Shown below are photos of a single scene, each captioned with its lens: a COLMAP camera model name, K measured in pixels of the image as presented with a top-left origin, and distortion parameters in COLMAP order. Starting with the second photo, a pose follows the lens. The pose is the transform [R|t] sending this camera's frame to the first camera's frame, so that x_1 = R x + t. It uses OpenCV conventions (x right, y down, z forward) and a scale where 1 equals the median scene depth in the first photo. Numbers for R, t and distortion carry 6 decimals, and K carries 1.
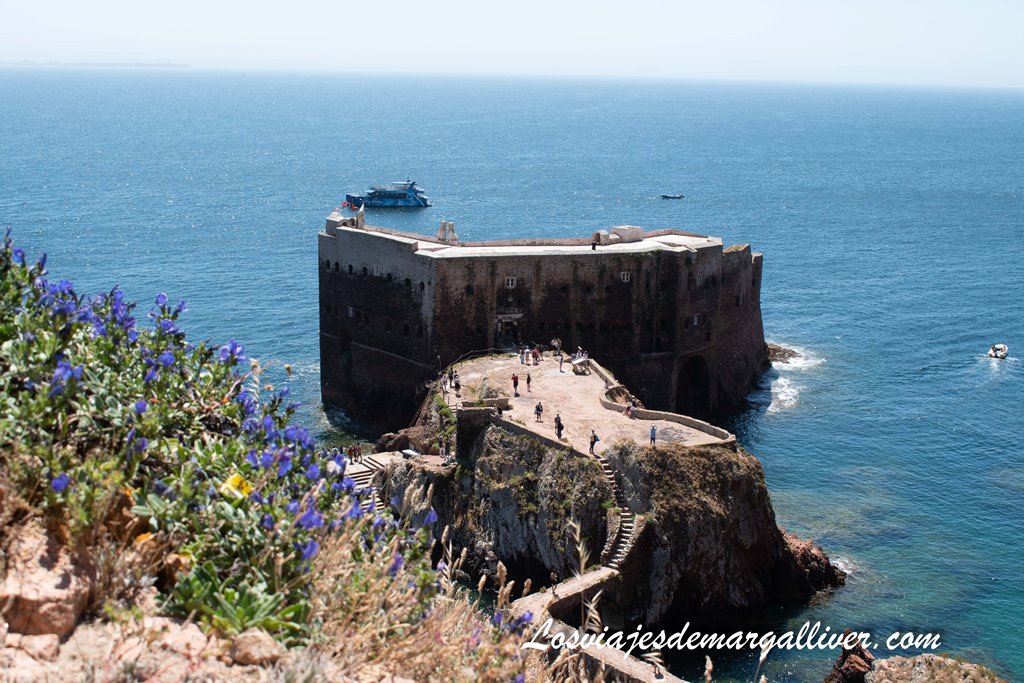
lens RADIAL K [[1241.1, 0, 512.0], [0, 1241.1, 341.5], [0, 0, 1]] dist [-0.049765, -0.004942]
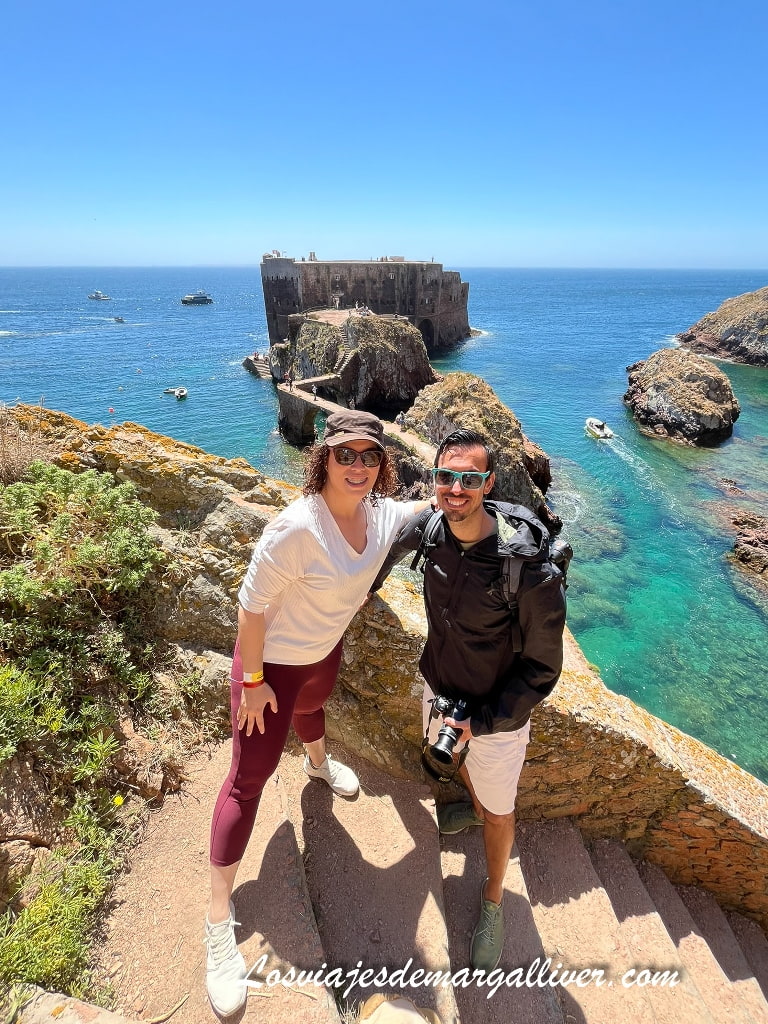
lens RADIAL K [[433.9, 0, 384.0], [0, 433.9, 512.0], [0, 0, 1]] dist [-0.001636, 0.000005]
pose [[0.997809, 0.015257, -0.064373, 0.181152], [0.004417, 0.955510, 0.294925, 0.162867], [0.066008, -0.294563, 0.953350, 0.198136]]
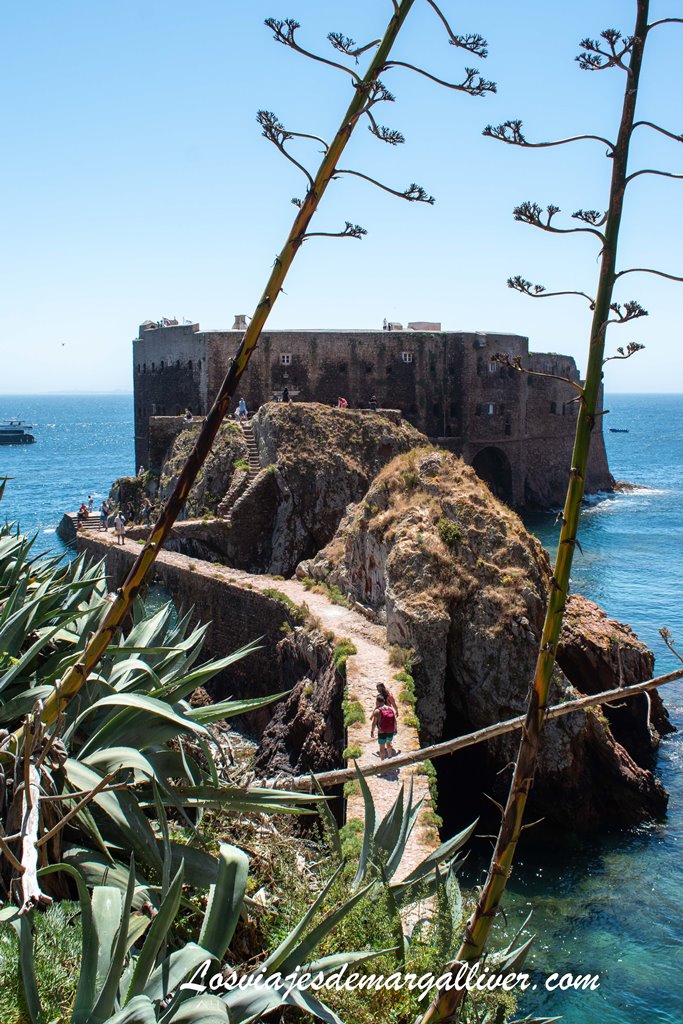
lens RADIAL K [[1133.2, 0, 341.5], [0, 1133.2, 512.0], [0, 0, 1]] dist [-0.008483, -0.001537]
pose [[0.983970, -0.004855, -0.178268, 0.271668], [-0.015247, 0.993679, -0.111221, 0.232811], [0.177681, 0.112156, 0.977676, 0.165183]]
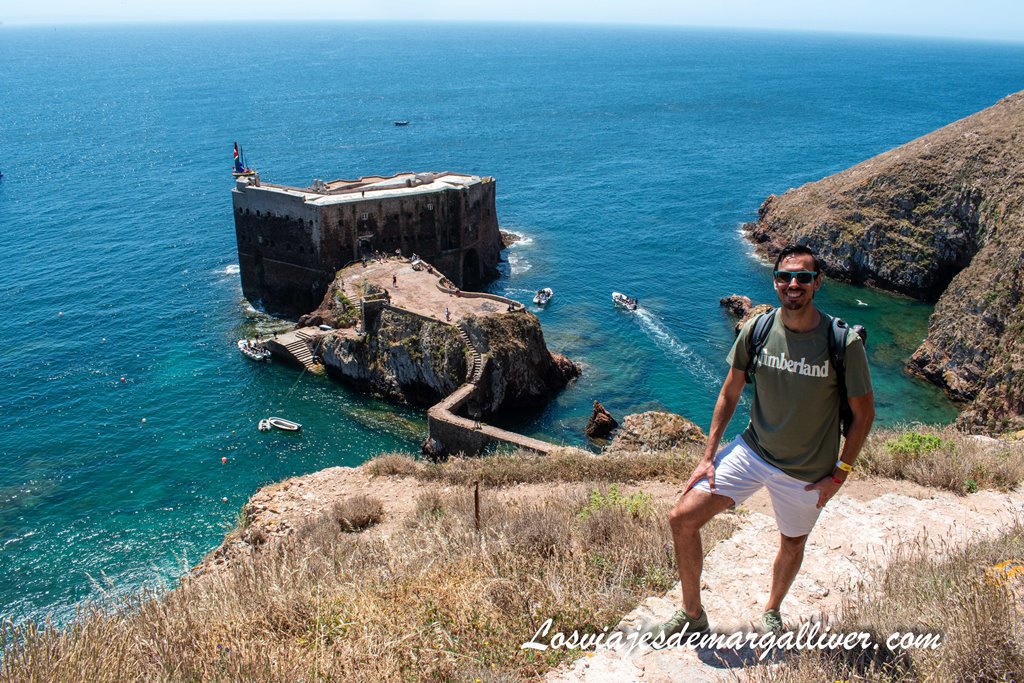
lens RADIAL K [[839.5, 0, 512.0], [0, 839.5, 341.5], [0, 0, 1]] dist [-0.093531, 0.000483]
pose [[0.959085, -0.110080, 0.260842, -0.160645], [0.066296, 0.983022, 0.171089, -0.080445], [-0.275247, -0.146796, 0.950100, -0.182630]]
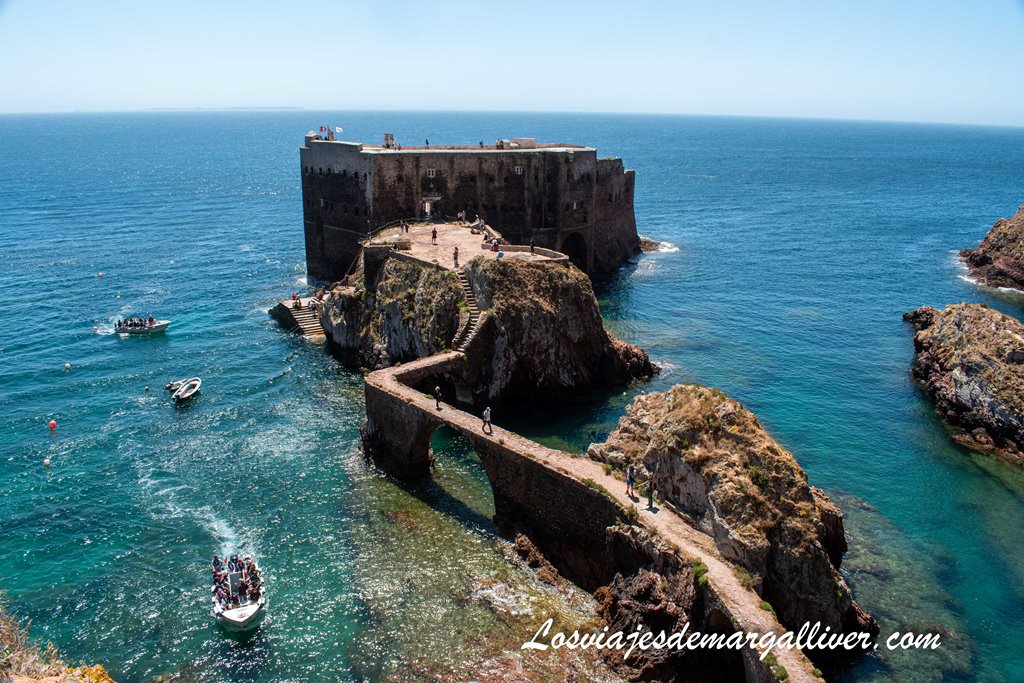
lens RADIAL K [[806.5, 0, 512.0], [0, 806.5, 341.5], [0, 0, 1]] dist [-0.093022, 0.004238]
pose [[0.999943, -0.007977, -0.007117, 0.120228], [0.008434, 0.997735, 0.066736, 0.101974], [0.006568, -0.066792, 0.997745, 0.157871]]
